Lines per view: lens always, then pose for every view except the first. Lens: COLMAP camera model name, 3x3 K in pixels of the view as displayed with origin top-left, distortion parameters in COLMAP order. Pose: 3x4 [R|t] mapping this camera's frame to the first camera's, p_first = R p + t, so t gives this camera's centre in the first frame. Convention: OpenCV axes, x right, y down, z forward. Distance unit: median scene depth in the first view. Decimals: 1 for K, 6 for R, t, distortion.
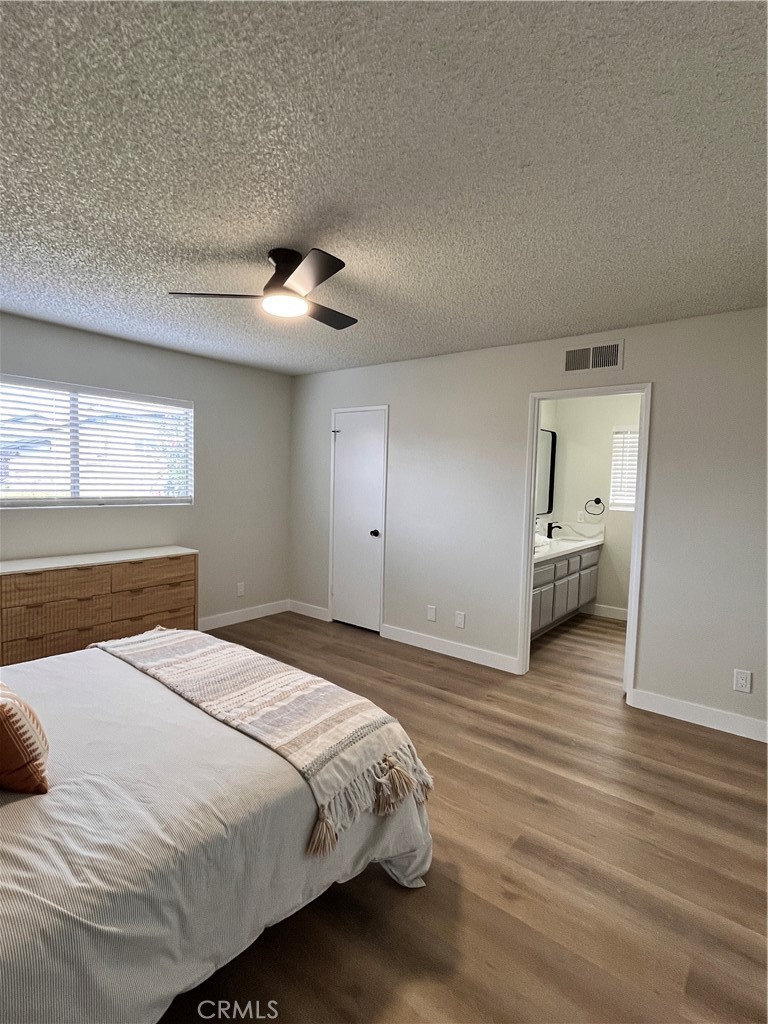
lens RADIAL K [[508.3, 0, 389.2], [0, 508.3, 509.3], [0, 0, 1]] dist [-0.009363, -0.000553]
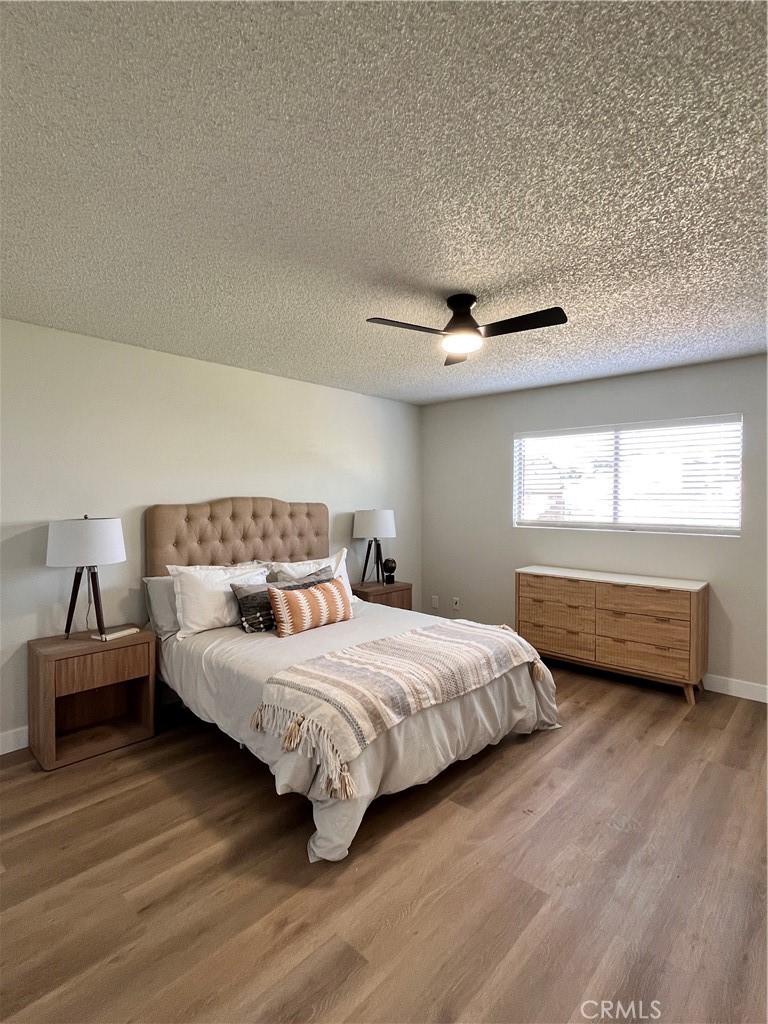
lens RADIAL K [[508.3, 0, 381.1], [0, 508.3, 511.7], [0, 0, 1]] dist [-0.009363, -0.000553]
pose [[-0.077365, -0.005787, -0.996986, 0.841224], [-0.069213, 0.997602, -0.000420, -0.017298], [0.994597, 0.068972, -0.077580, 0.861781]]
